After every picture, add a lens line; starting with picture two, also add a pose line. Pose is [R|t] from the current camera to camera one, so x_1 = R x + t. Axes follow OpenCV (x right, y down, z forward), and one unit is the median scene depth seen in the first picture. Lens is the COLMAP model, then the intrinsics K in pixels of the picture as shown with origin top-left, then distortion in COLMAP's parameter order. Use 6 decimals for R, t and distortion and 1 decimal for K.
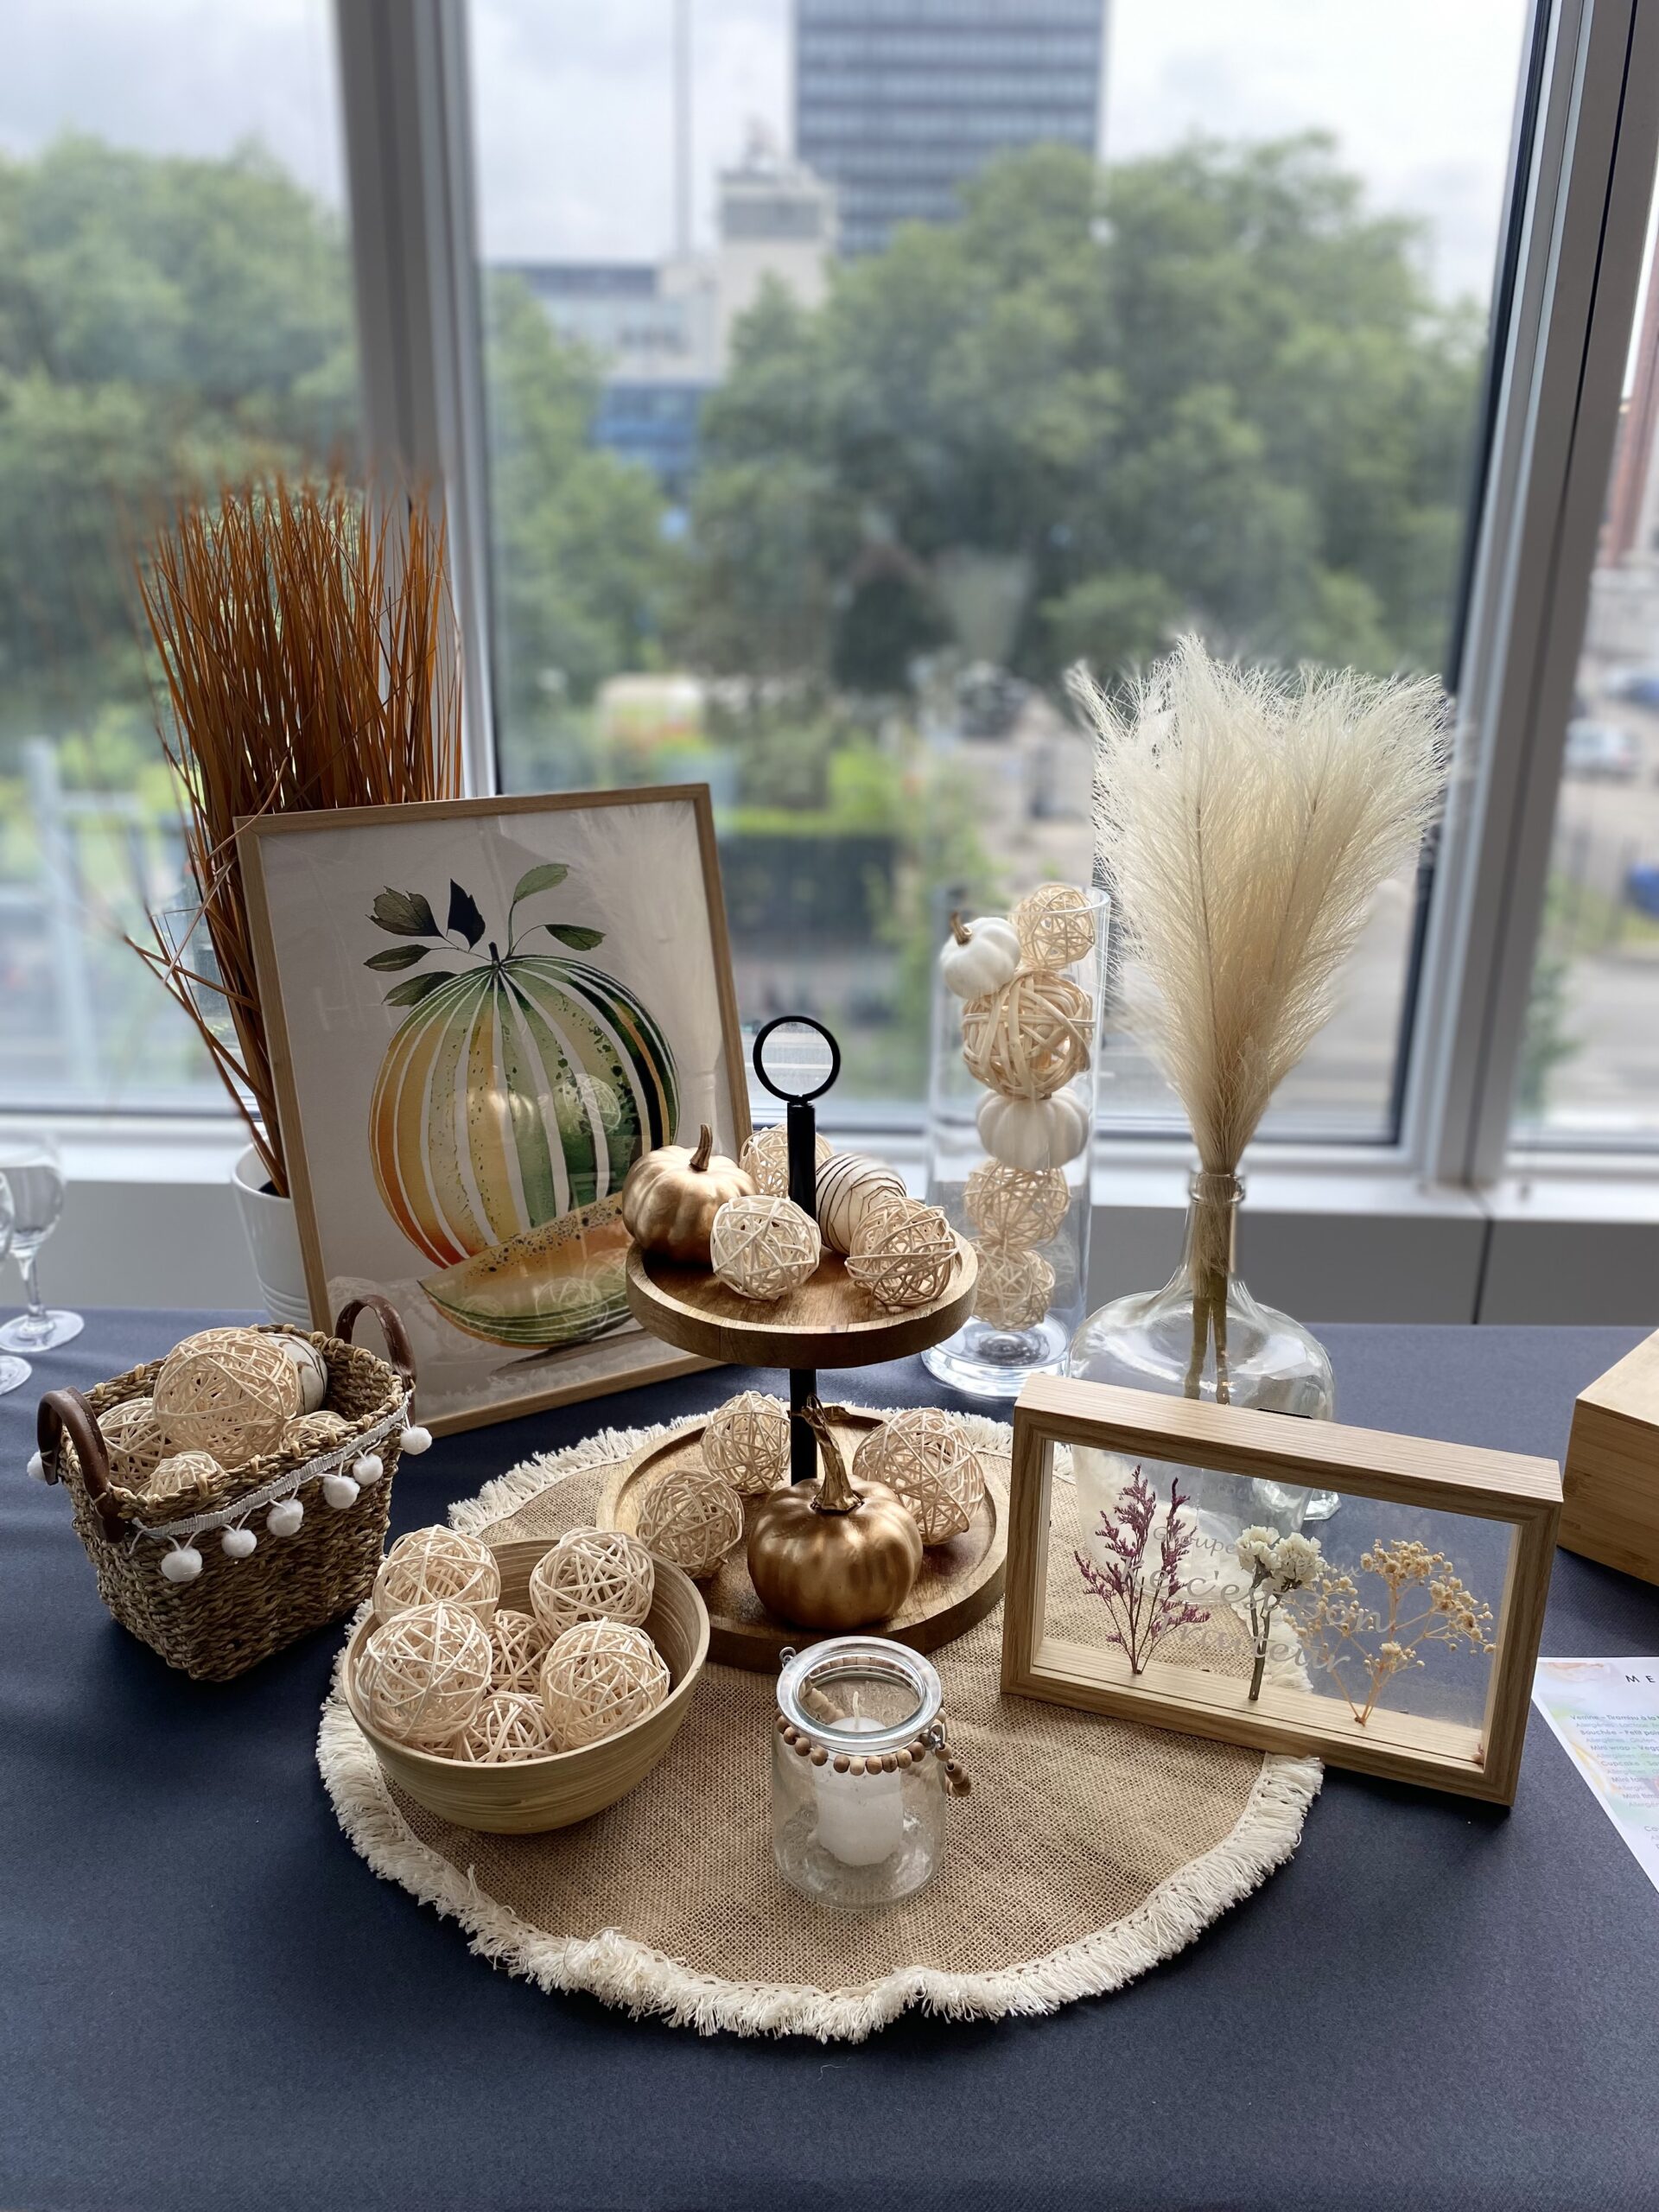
lens RADIAL K [[1692.3, 0, 834.0], [0, 1692.3, 1106.8], [0, 0, 1]] dist [0.033632, -0.037813]
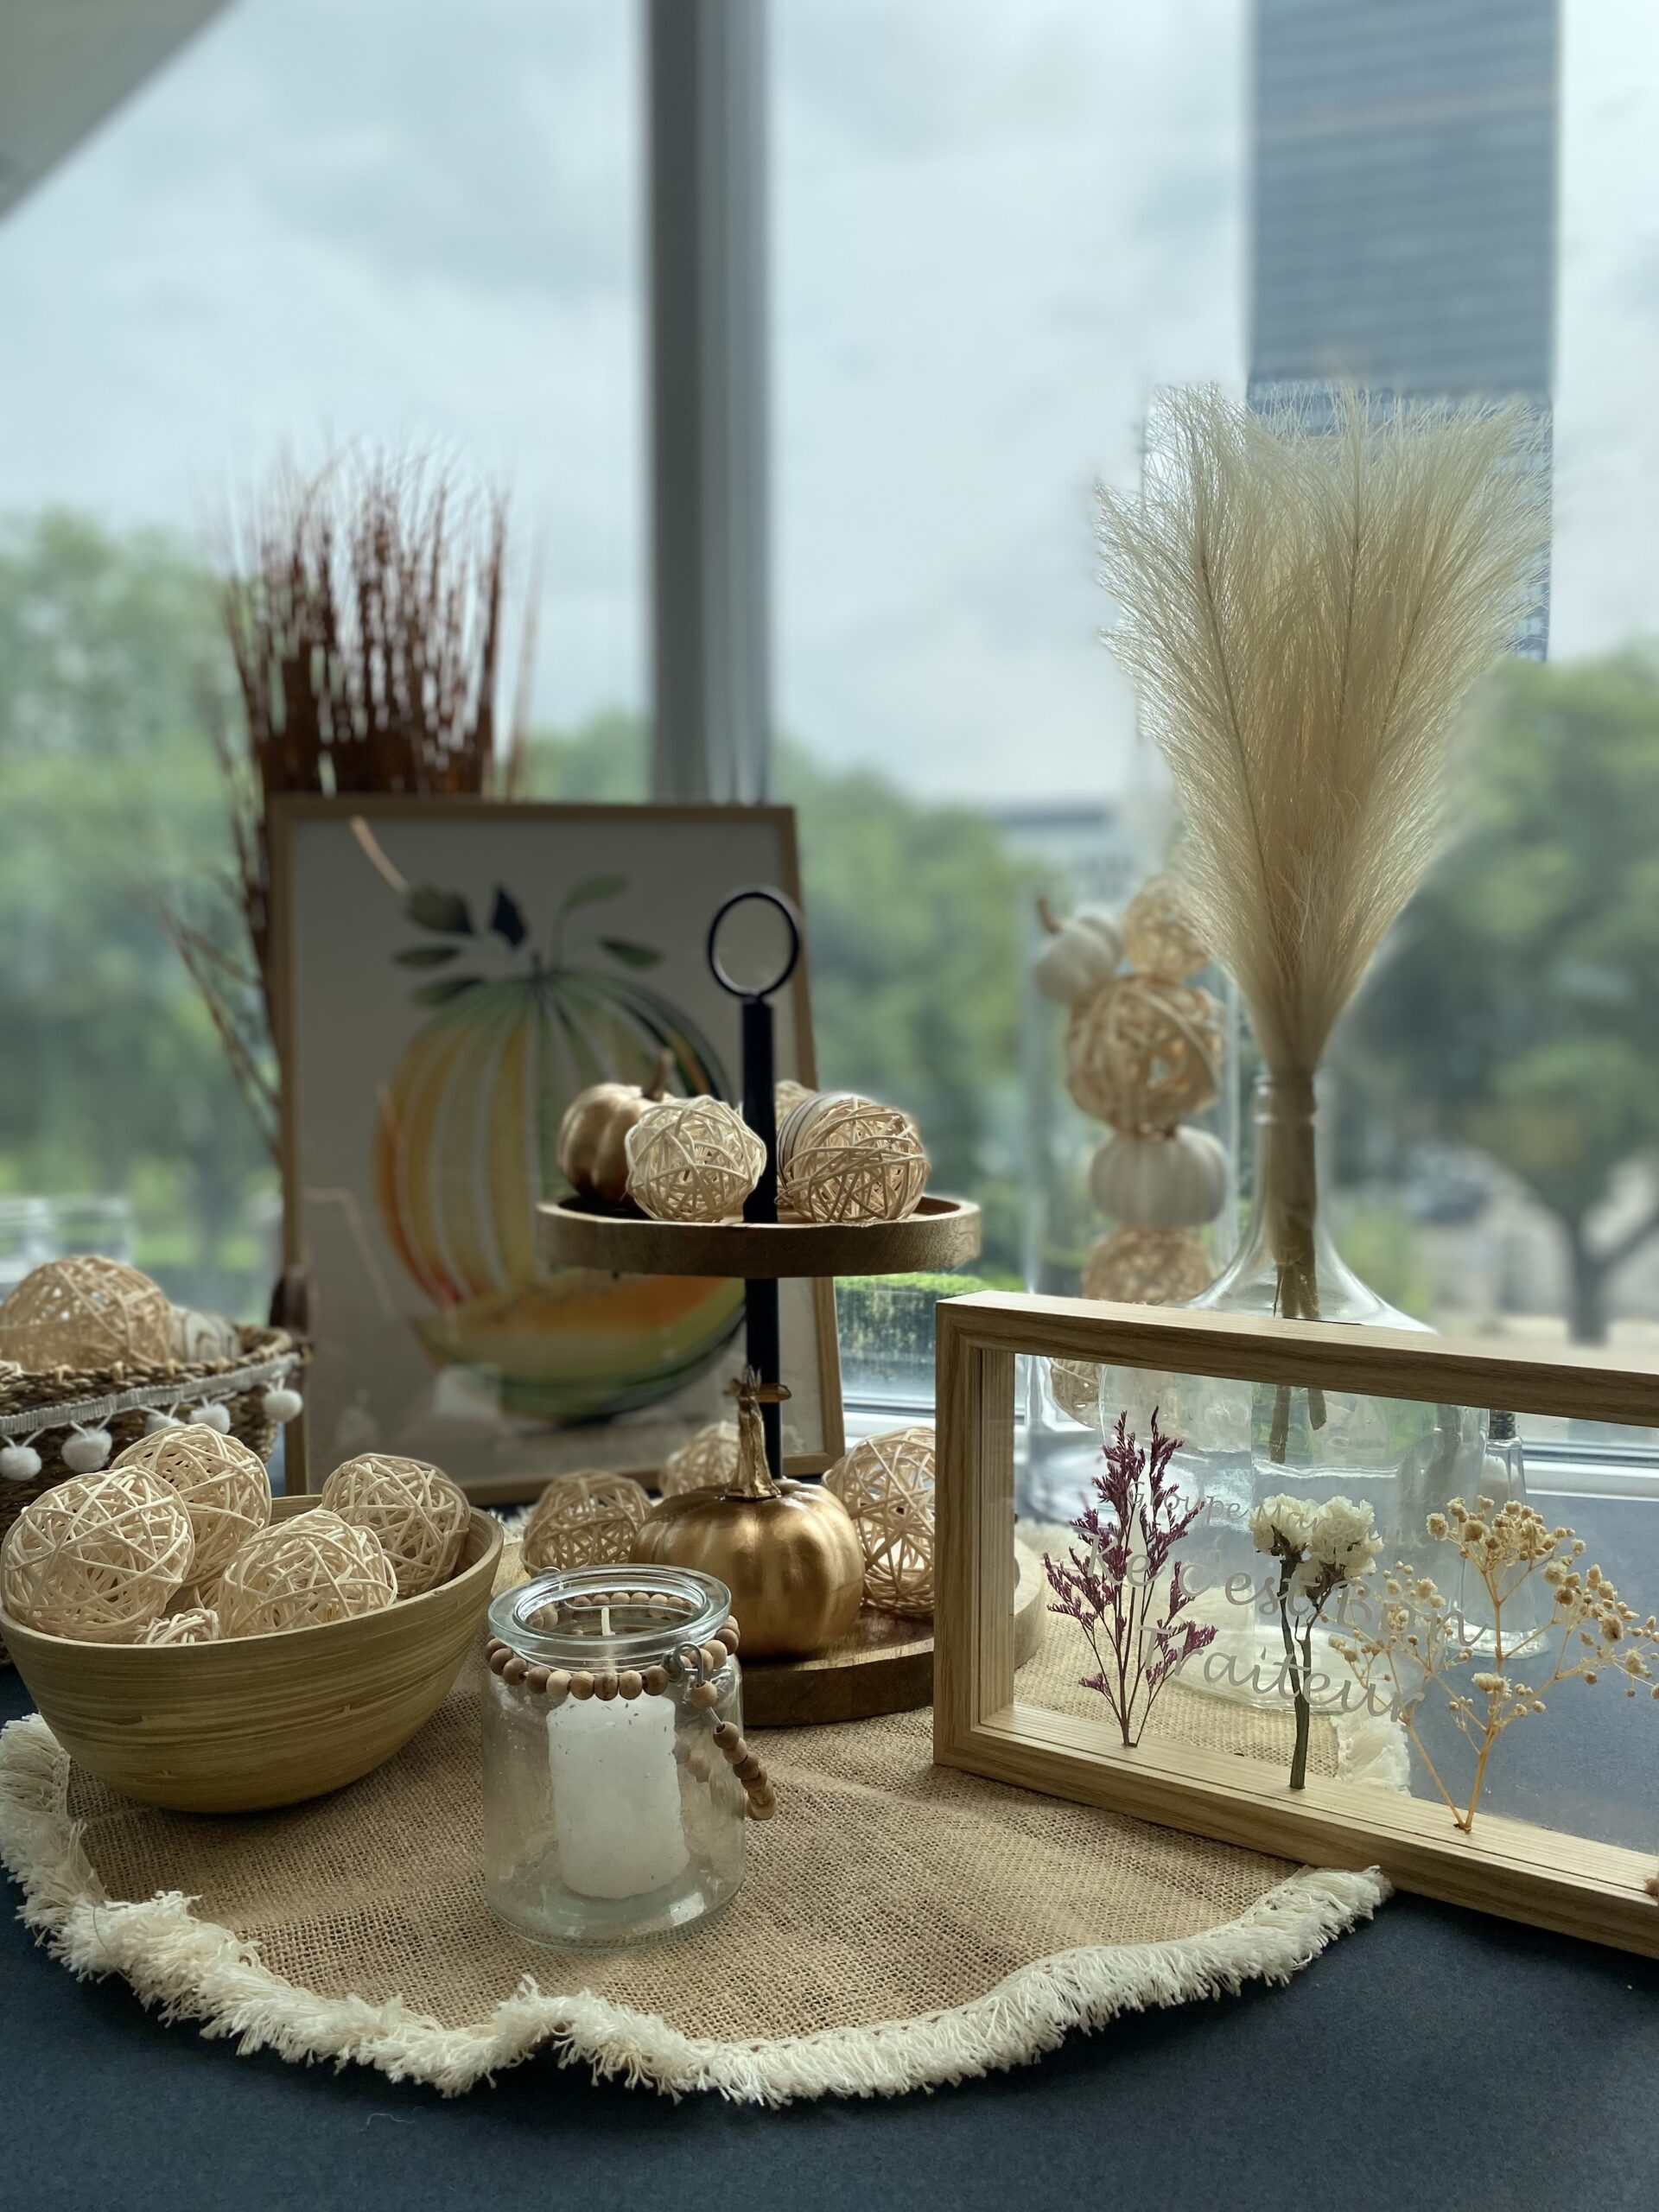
lens RADIAL K [[1692.3, 0, 825.3], [0, 1692.3, 1115.9], [0, 0, 1]] dist [0.033632, -0.037813]
pose [[0.964302, -0.004571, -0.264766, 0.242545], [-0.069981, 0.959906, -0.271446, 0.287523], [0.255392, 0.280285, 0.925319, 0.285333]]
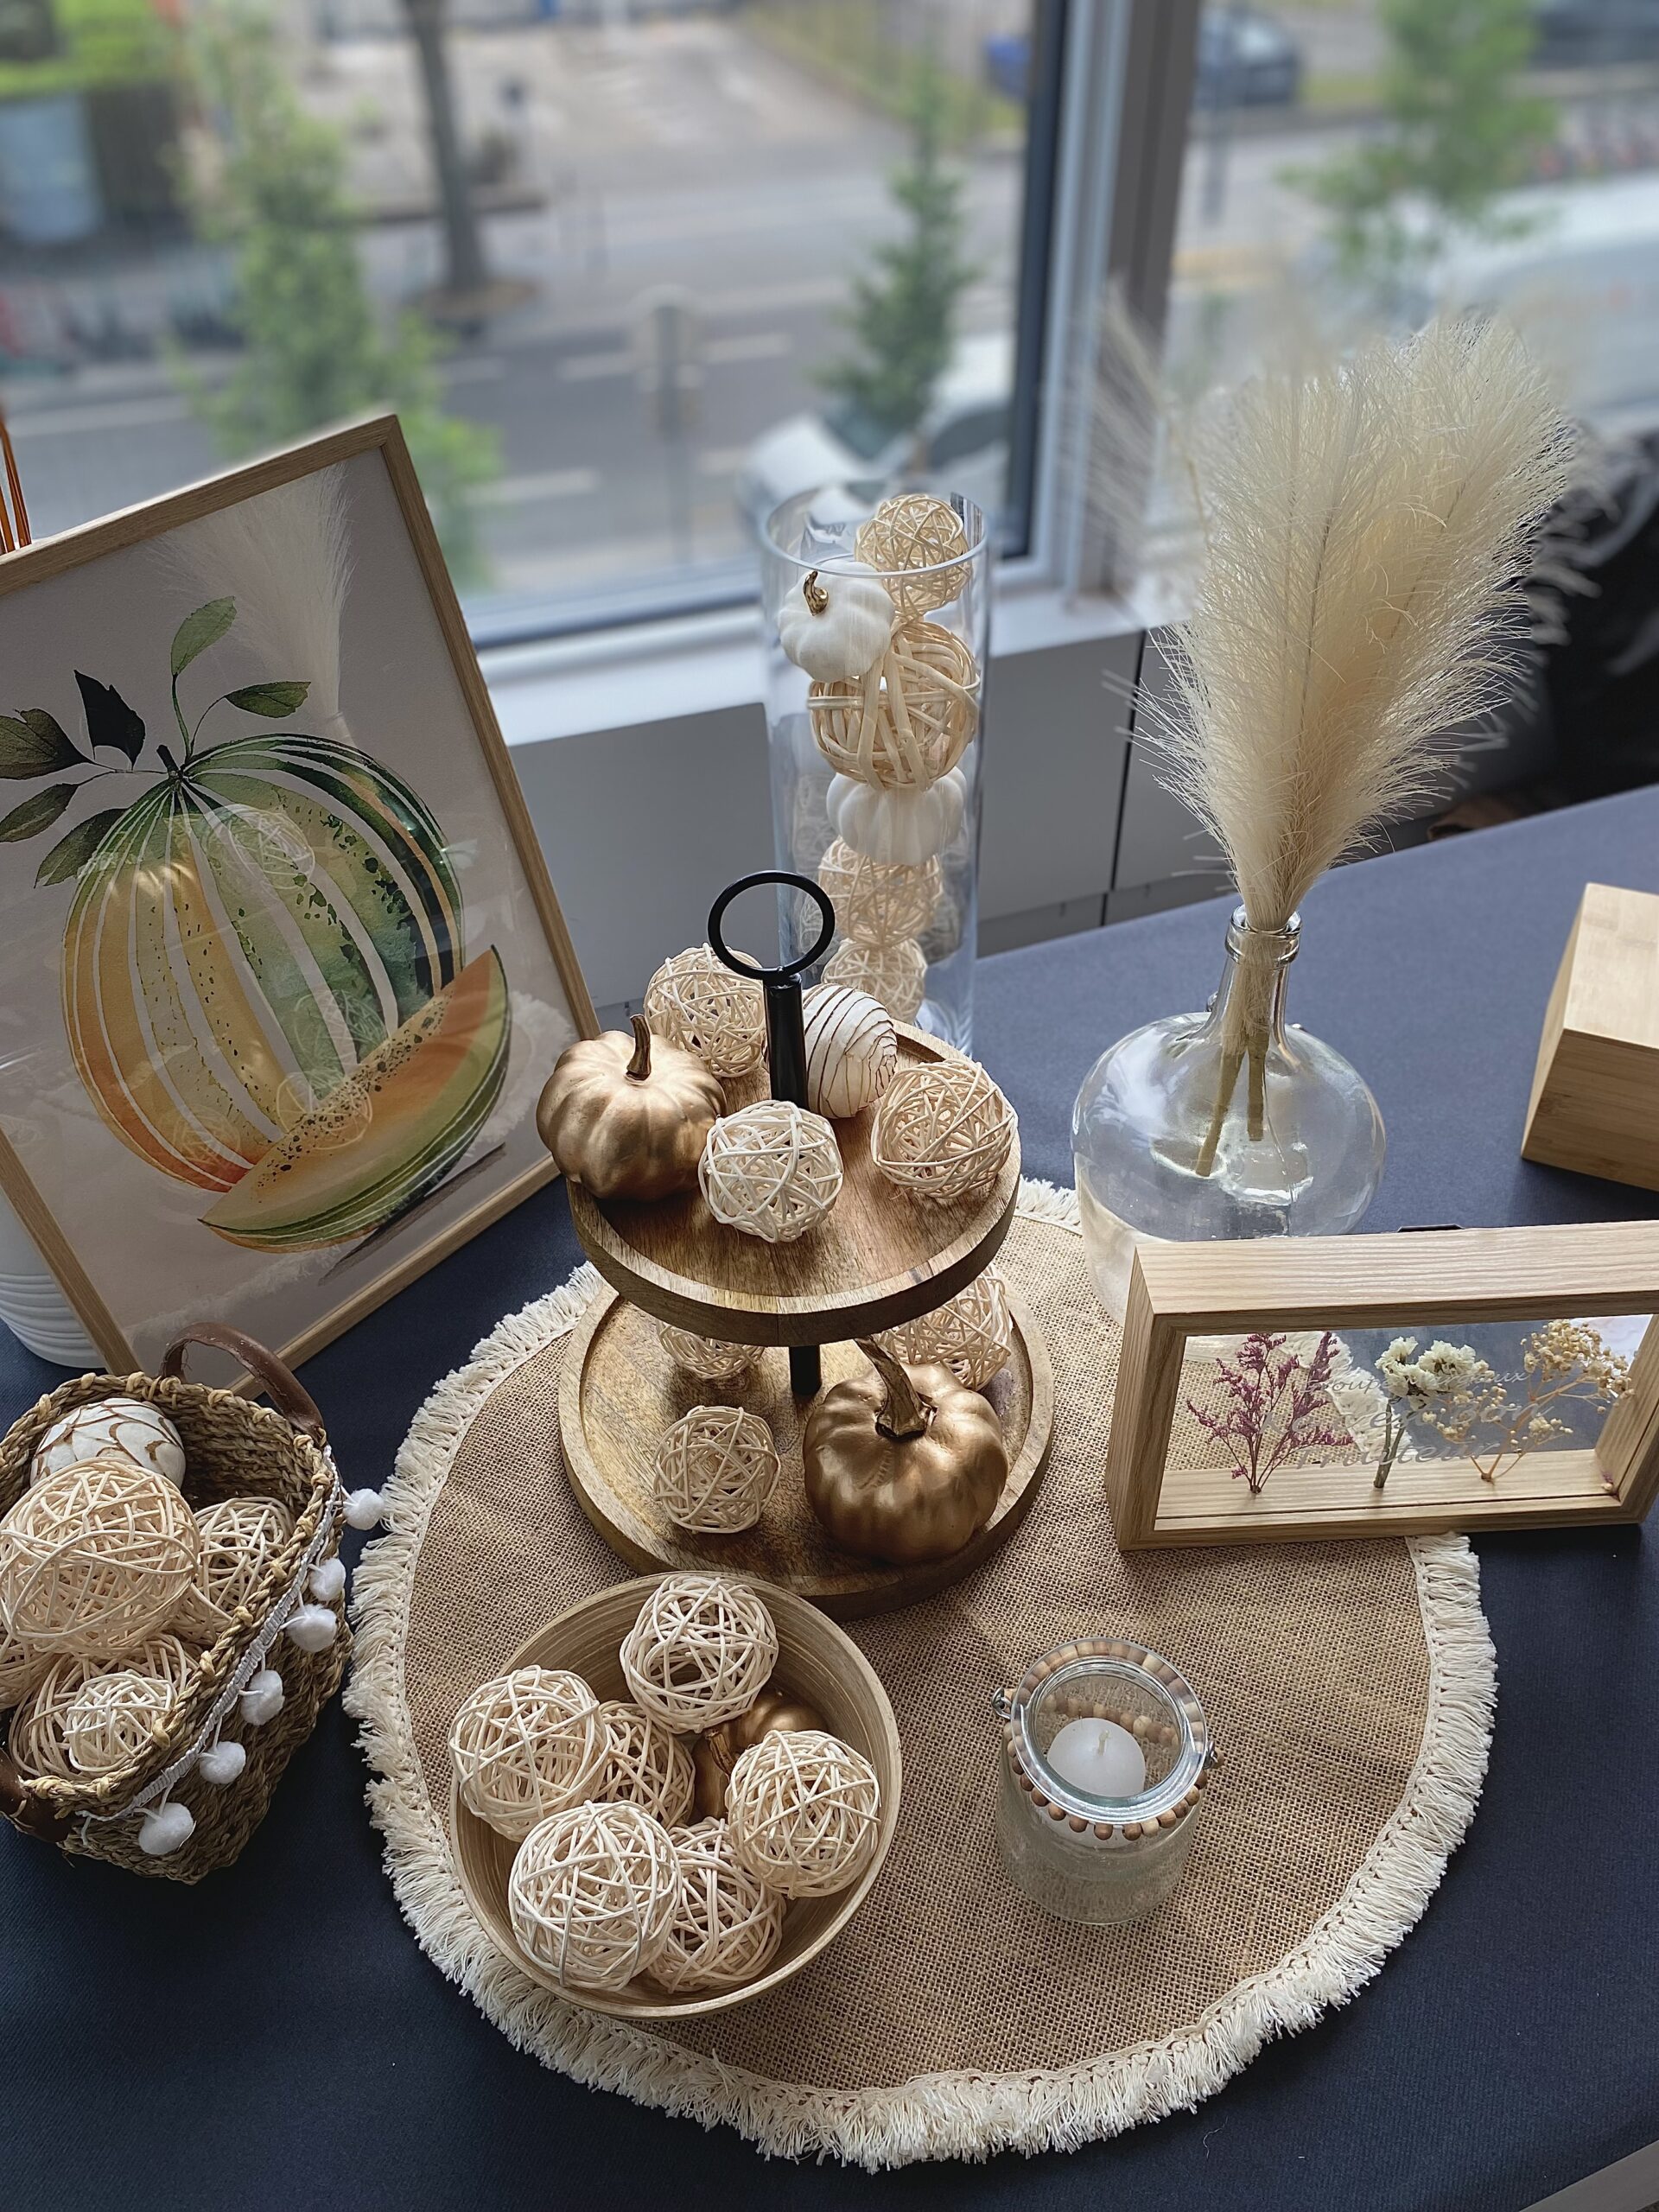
lens RADIAL K [[1692.3, 0, 840.8], [0, 1692.3, 1110.4], [0, 0, 1]] dist [0.033632, -0.037813]
pose [[0.926824, -0.269064, 0.261920, -0.215078], [0.144184, 0.899069, 0.413384, -0.264167], [-0.346710, -0.345369, 0.872073, 0.352192]]
